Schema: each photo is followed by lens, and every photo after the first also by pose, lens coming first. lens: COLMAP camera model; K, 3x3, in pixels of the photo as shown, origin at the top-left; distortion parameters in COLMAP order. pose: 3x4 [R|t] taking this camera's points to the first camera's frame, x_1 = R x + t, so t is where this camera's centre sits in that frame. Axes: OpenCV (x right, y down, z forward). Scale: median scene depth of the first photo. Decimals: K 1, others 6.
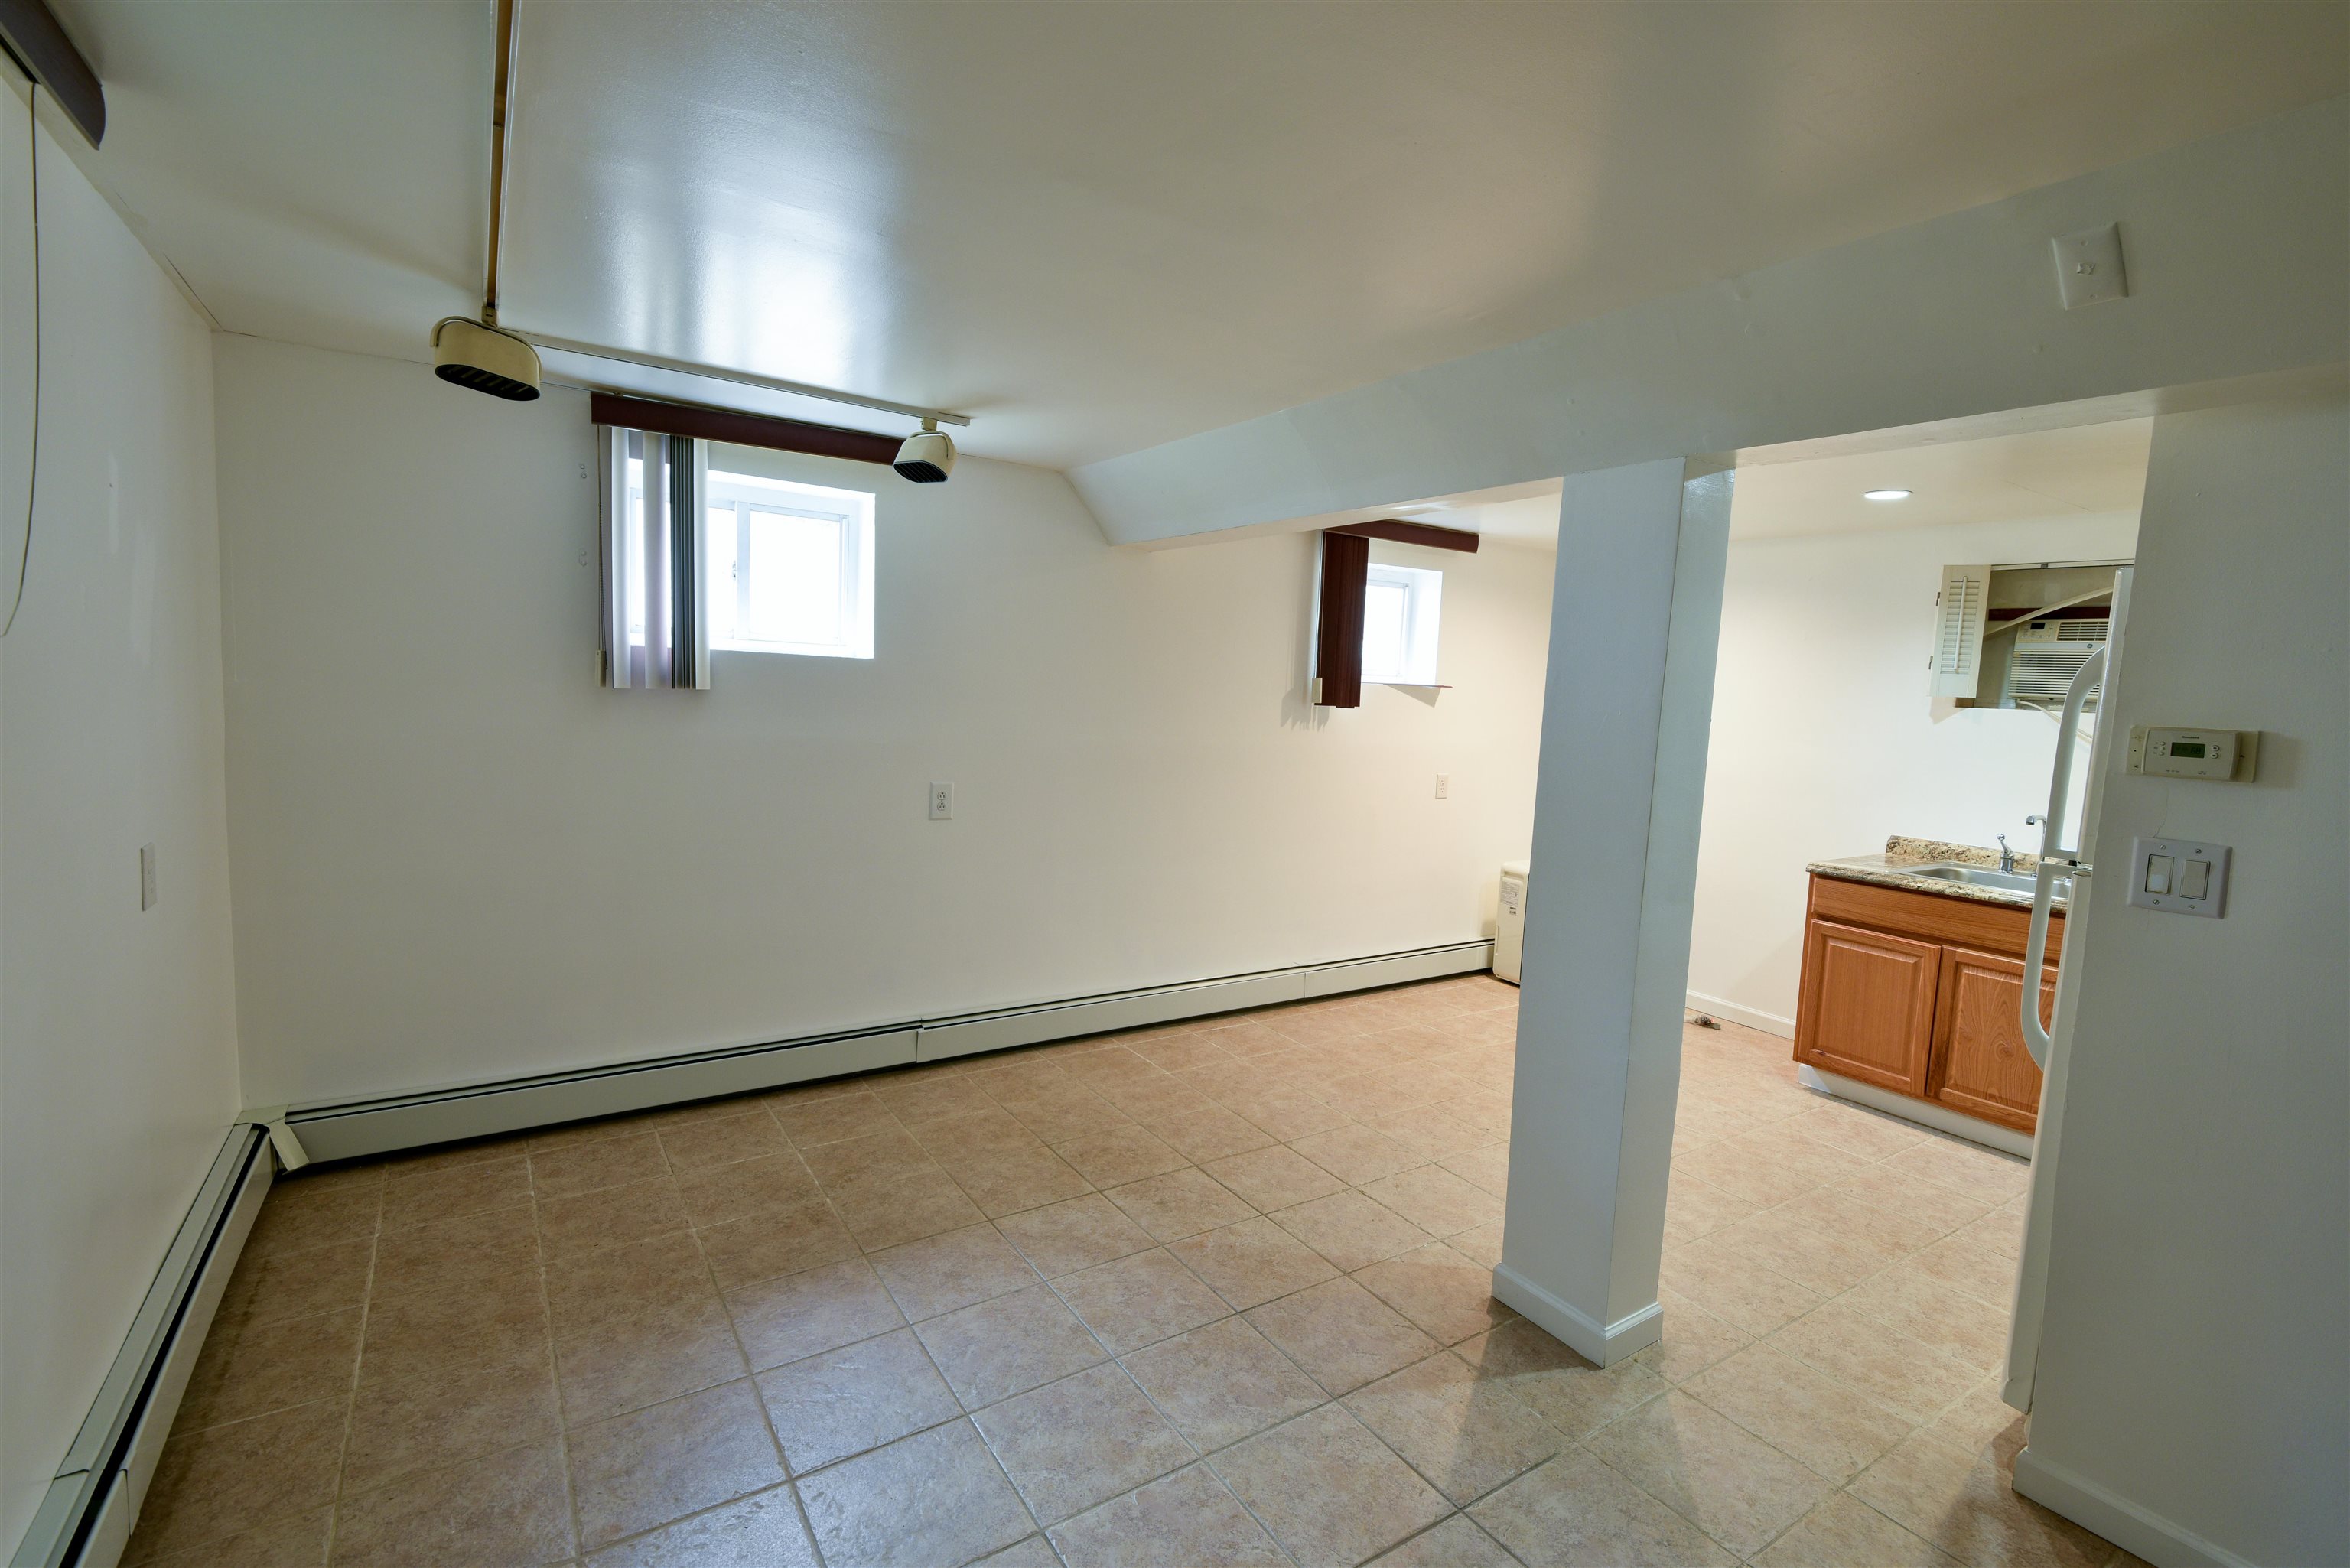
lens RADIAL K [[1047.4, 0, 1185.2], [0, 1047.4, 772.6], [0, 0, 1]] dist [0.050084, -0.034748]
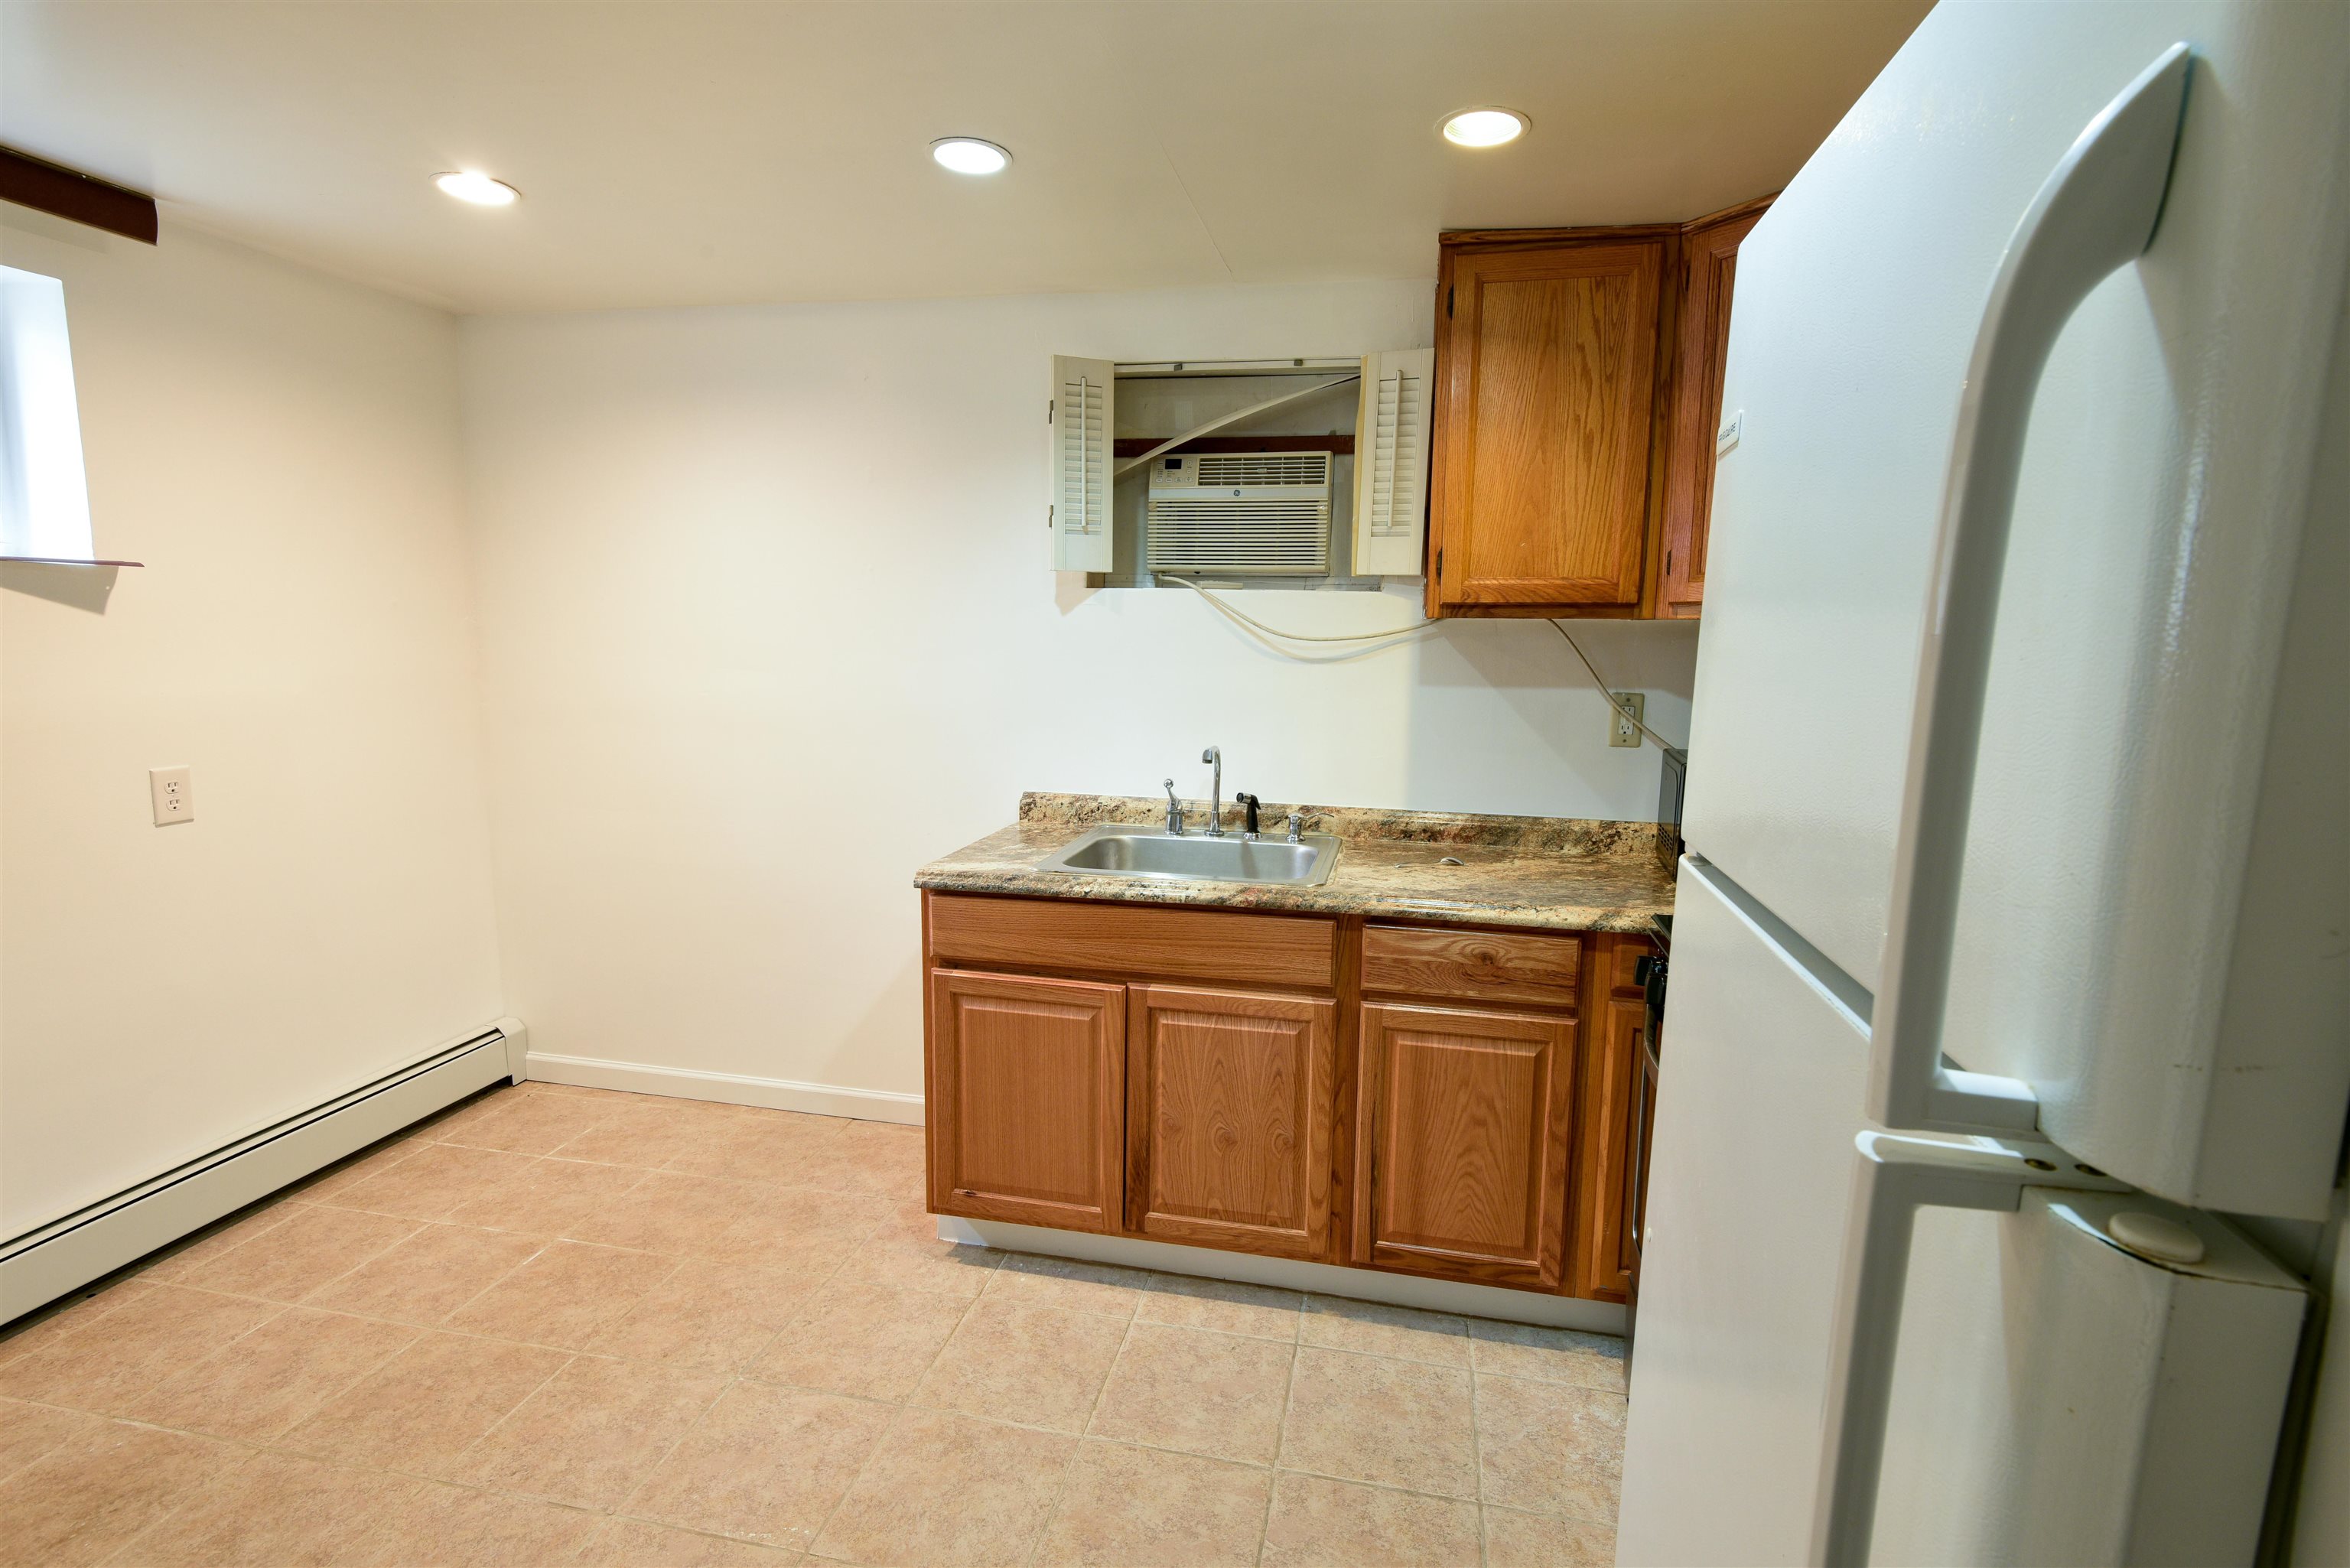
lens RADIAL K [[1047.4, 0, 1185.2], [0, 1047.4, 772.6], [0, 0, 1]] dist [0.050084, -0.034748]
pose [[0.700485, -0.131865, 0.701379, 0.313409], [0.080161, 0.991100, 0.106276, -0.013449], [-0.709151, -0.018222, 0.704821, 0.525077]]
